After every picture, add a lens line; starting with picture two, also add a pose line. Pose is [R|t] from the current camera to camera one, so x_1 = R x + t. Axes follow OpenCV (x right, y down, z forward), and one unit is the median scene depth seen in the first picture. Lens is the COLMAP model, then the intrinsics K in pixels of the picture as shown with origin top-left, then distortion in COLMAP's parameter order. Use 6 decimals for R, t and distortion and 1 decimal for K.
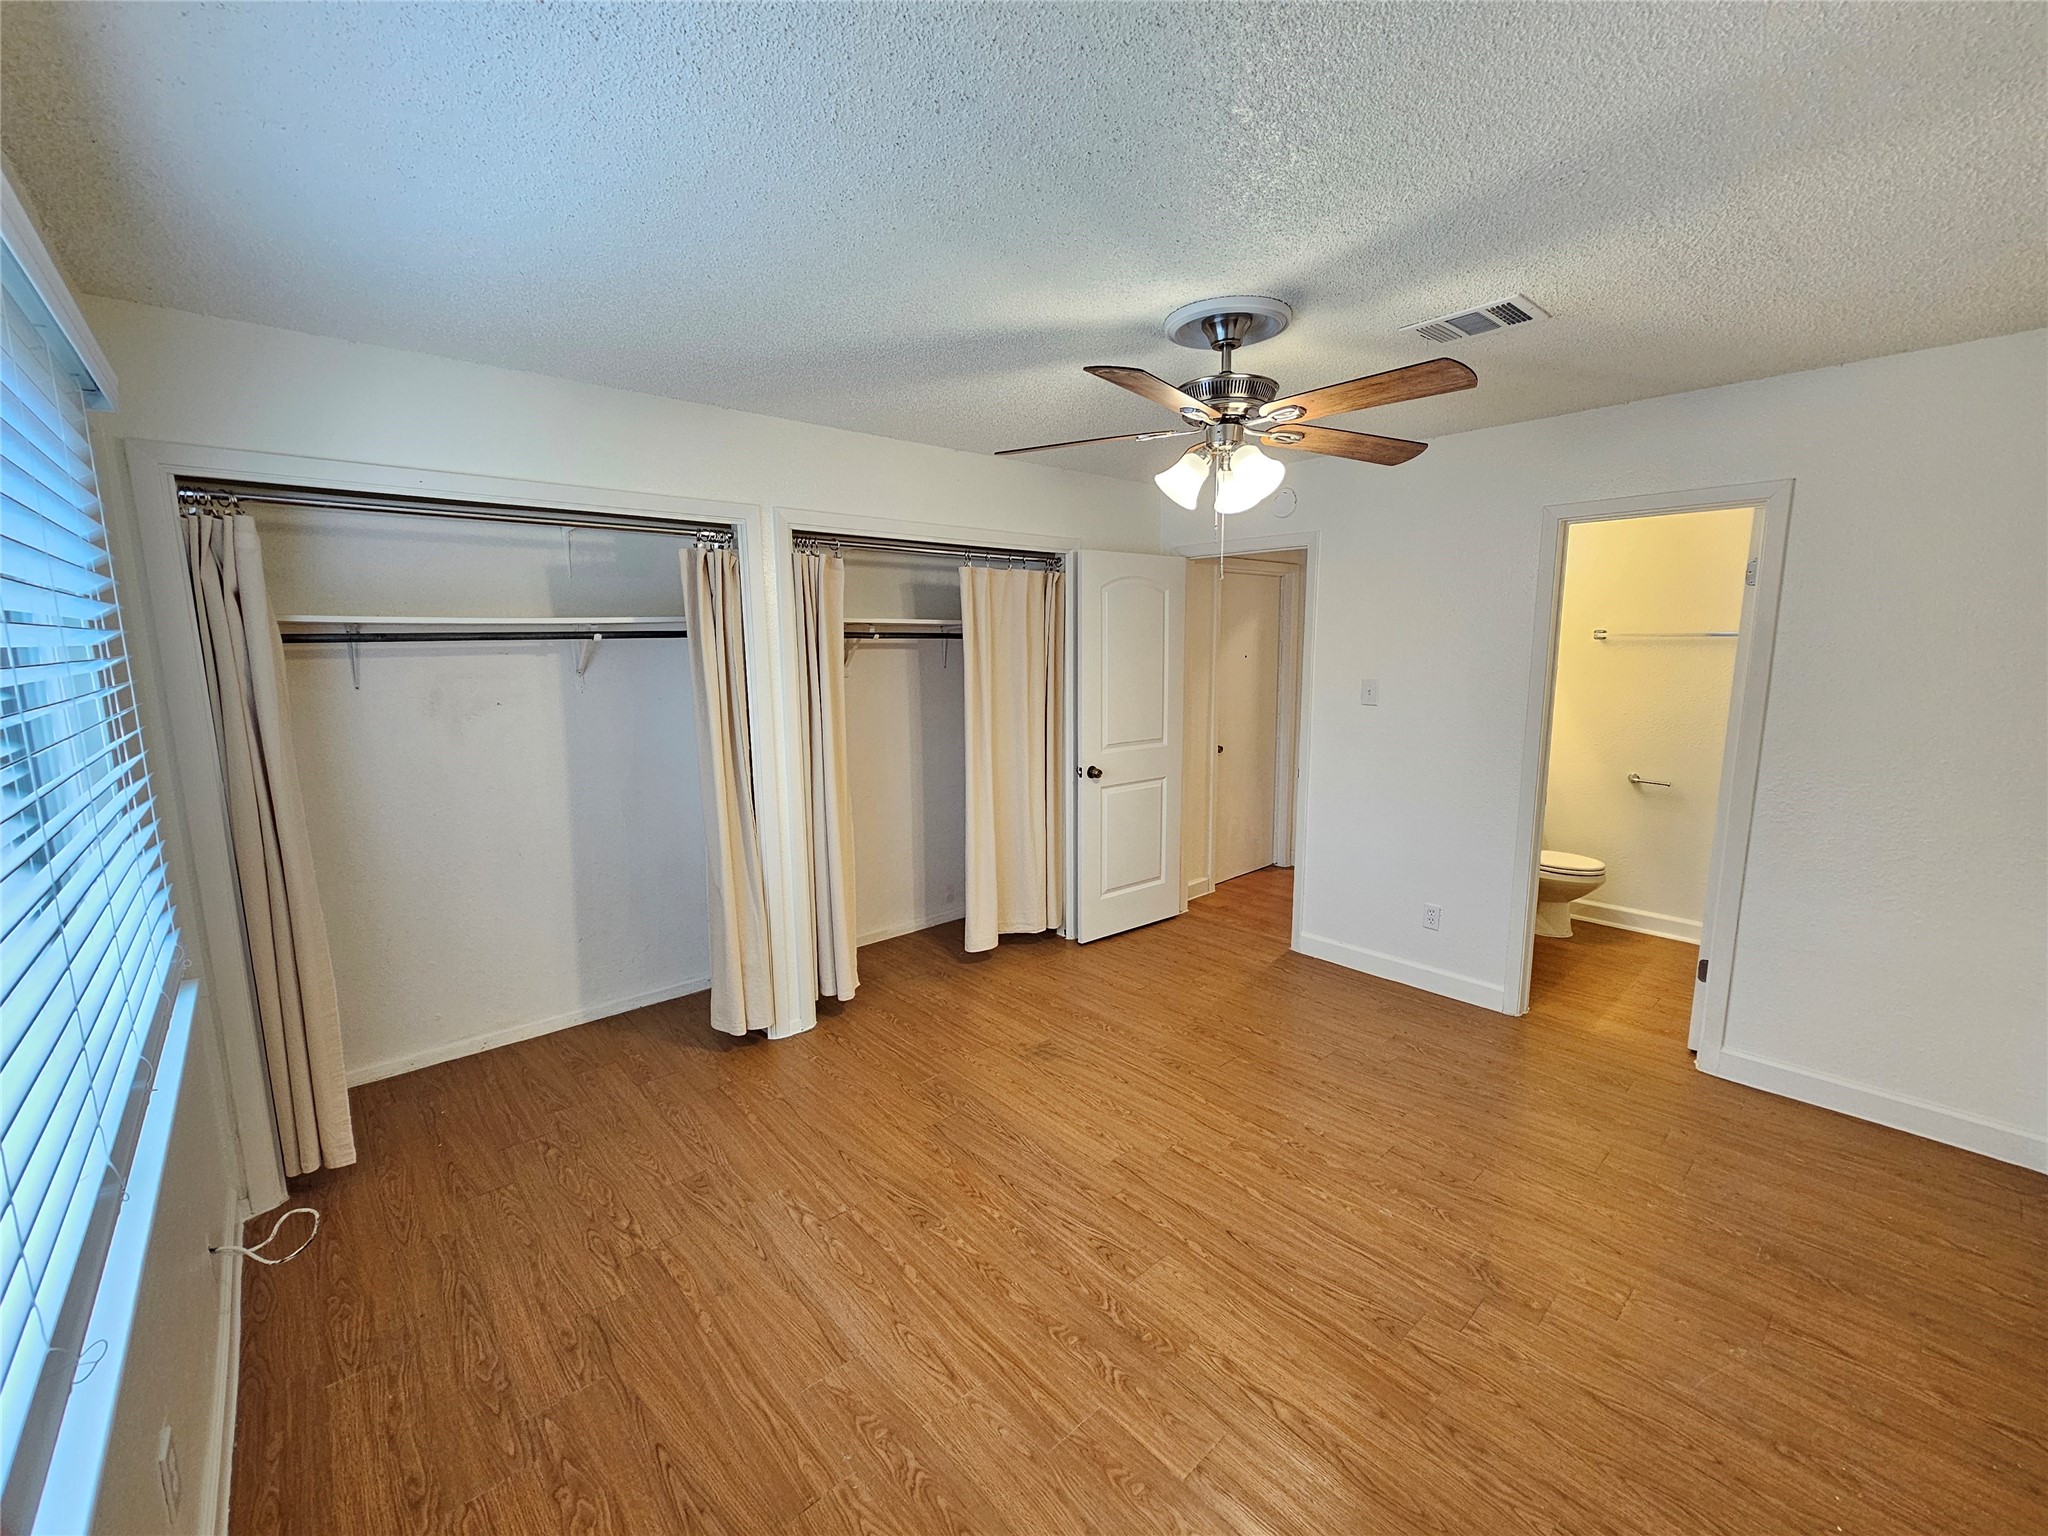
lens RADIAL K [[835.5, 0, 1029.2], [0, 835.5, 767.6], [0, 0, 1]] dist [-0.001865, 0.000644]
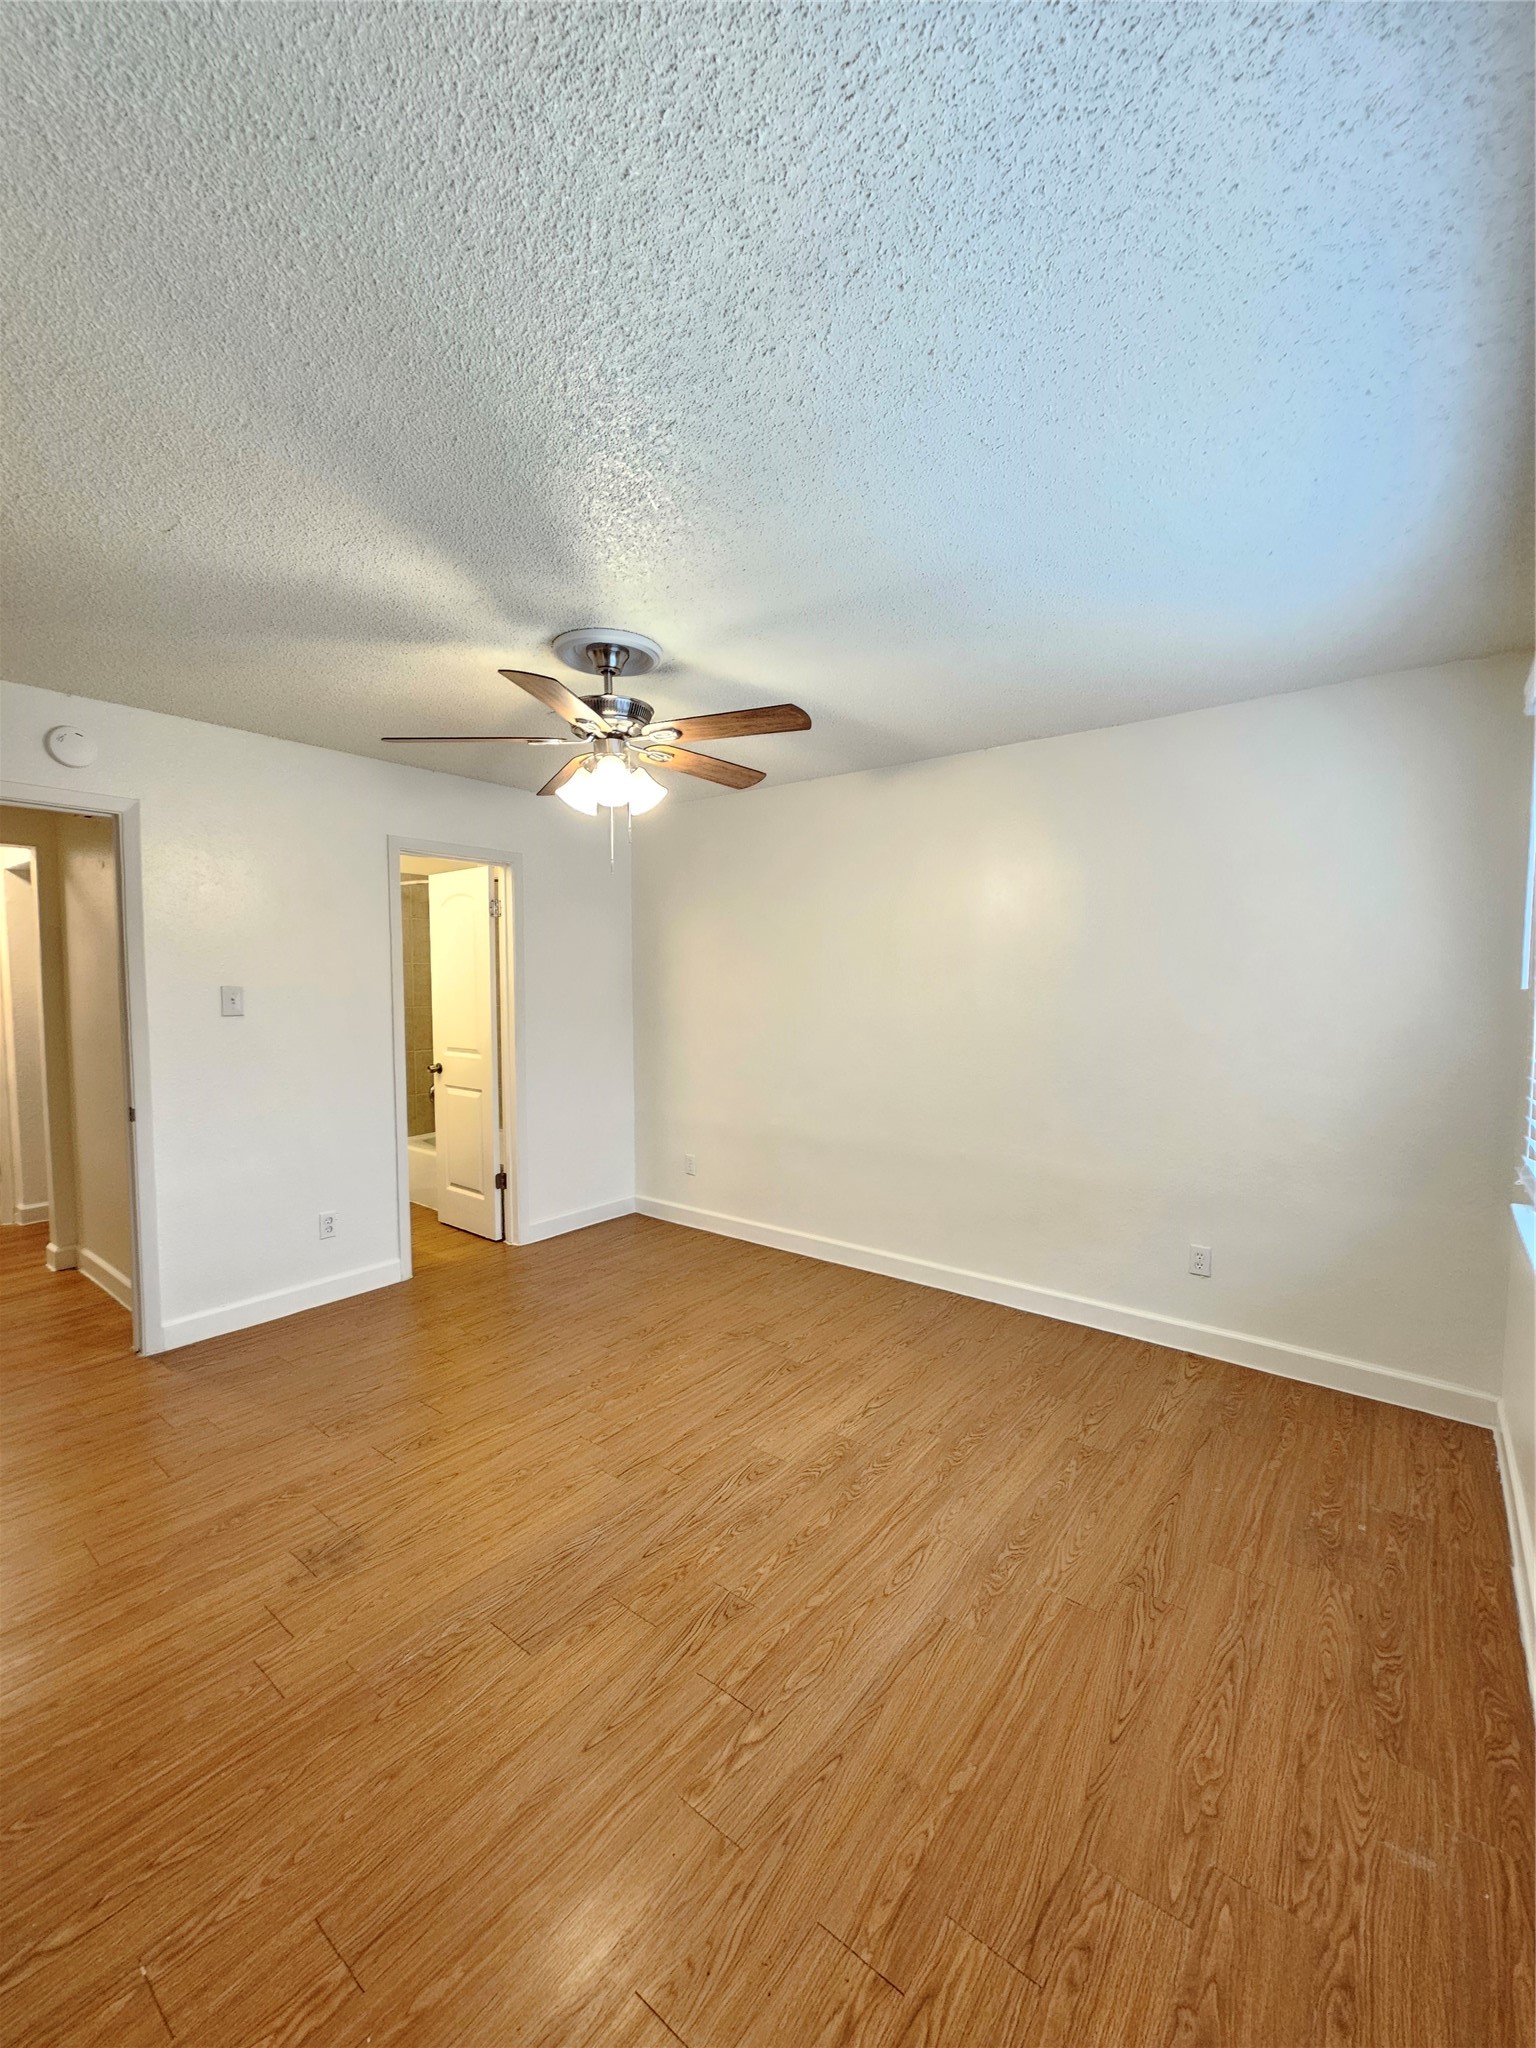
lens RADIAL K [[836.0, 0, 760.6], [0, 836.0, 1039.7], [0, 0, 1]] dist [0.001703, 0.000040]
pose [[-0.167211, -0.061625, 0.983993, -0.940169], [0.150064, 0.984825, 0.087177, -0.077222], [-0.974434, 0.162239, -0.155426, 1.051928]]
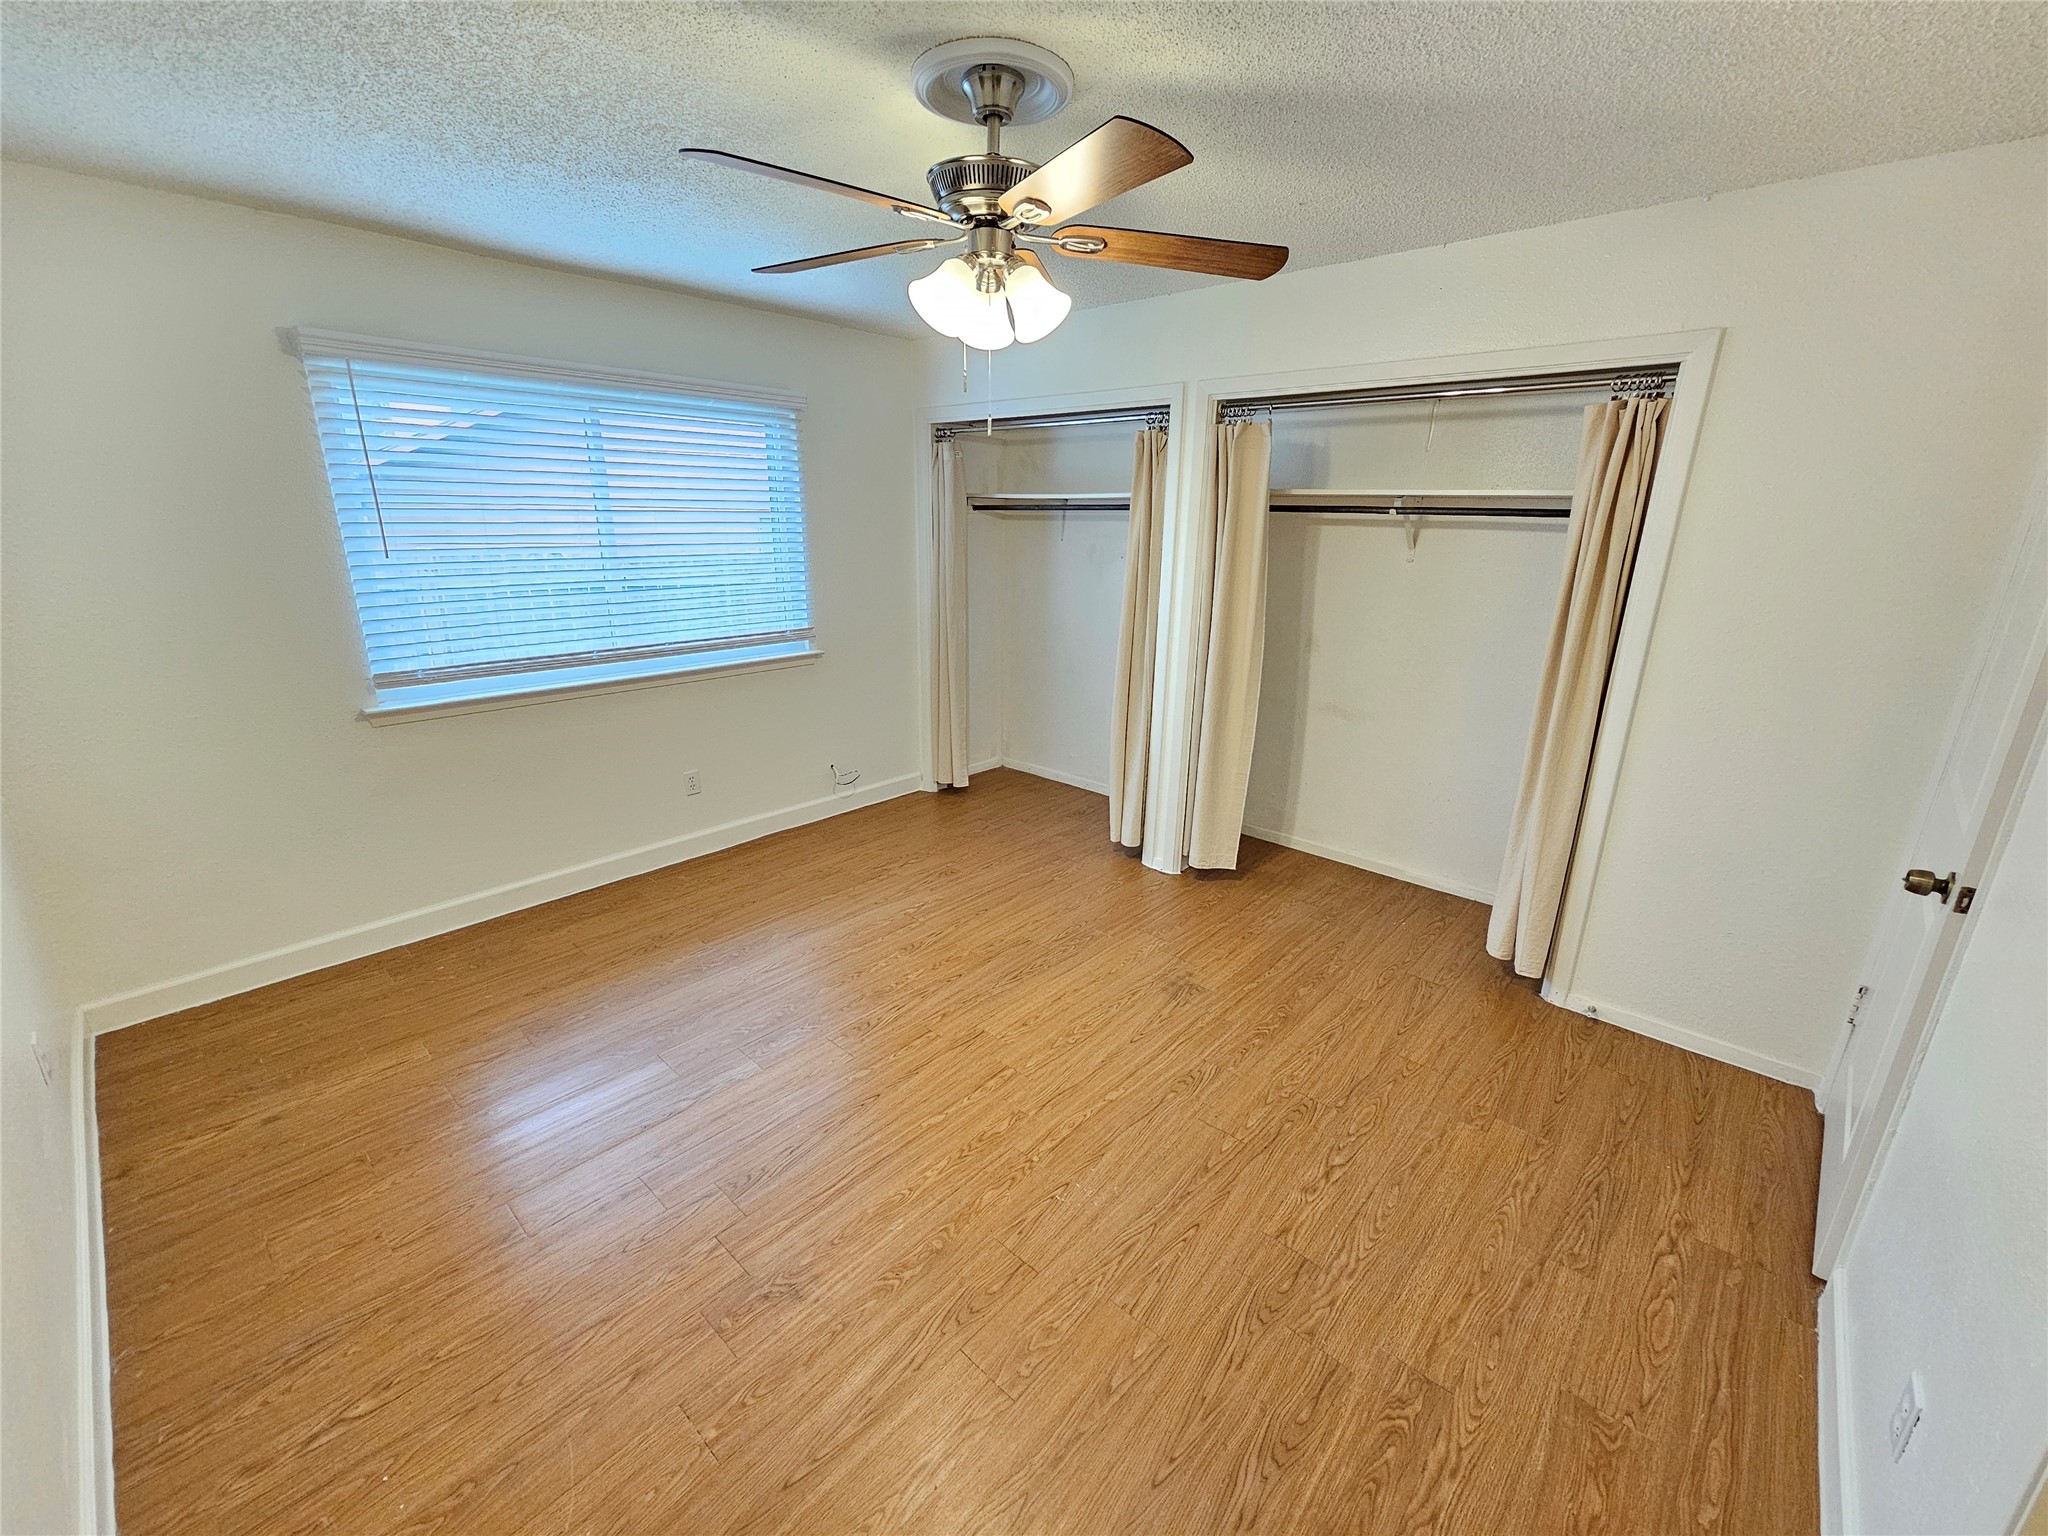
lens RADIAL K [[835.5, 0, 1029.2], [0, 835.5, 767.6], [0, 0, 1]] dist [-0.001865, 0.000644]
pose [[0.105472, 0.300283, -0.948001, 1.146481], [-0.165427, 0.945333, 0.281033, -0.161323], [0.980566, 0.127184, 0.149381, 0.991308]]
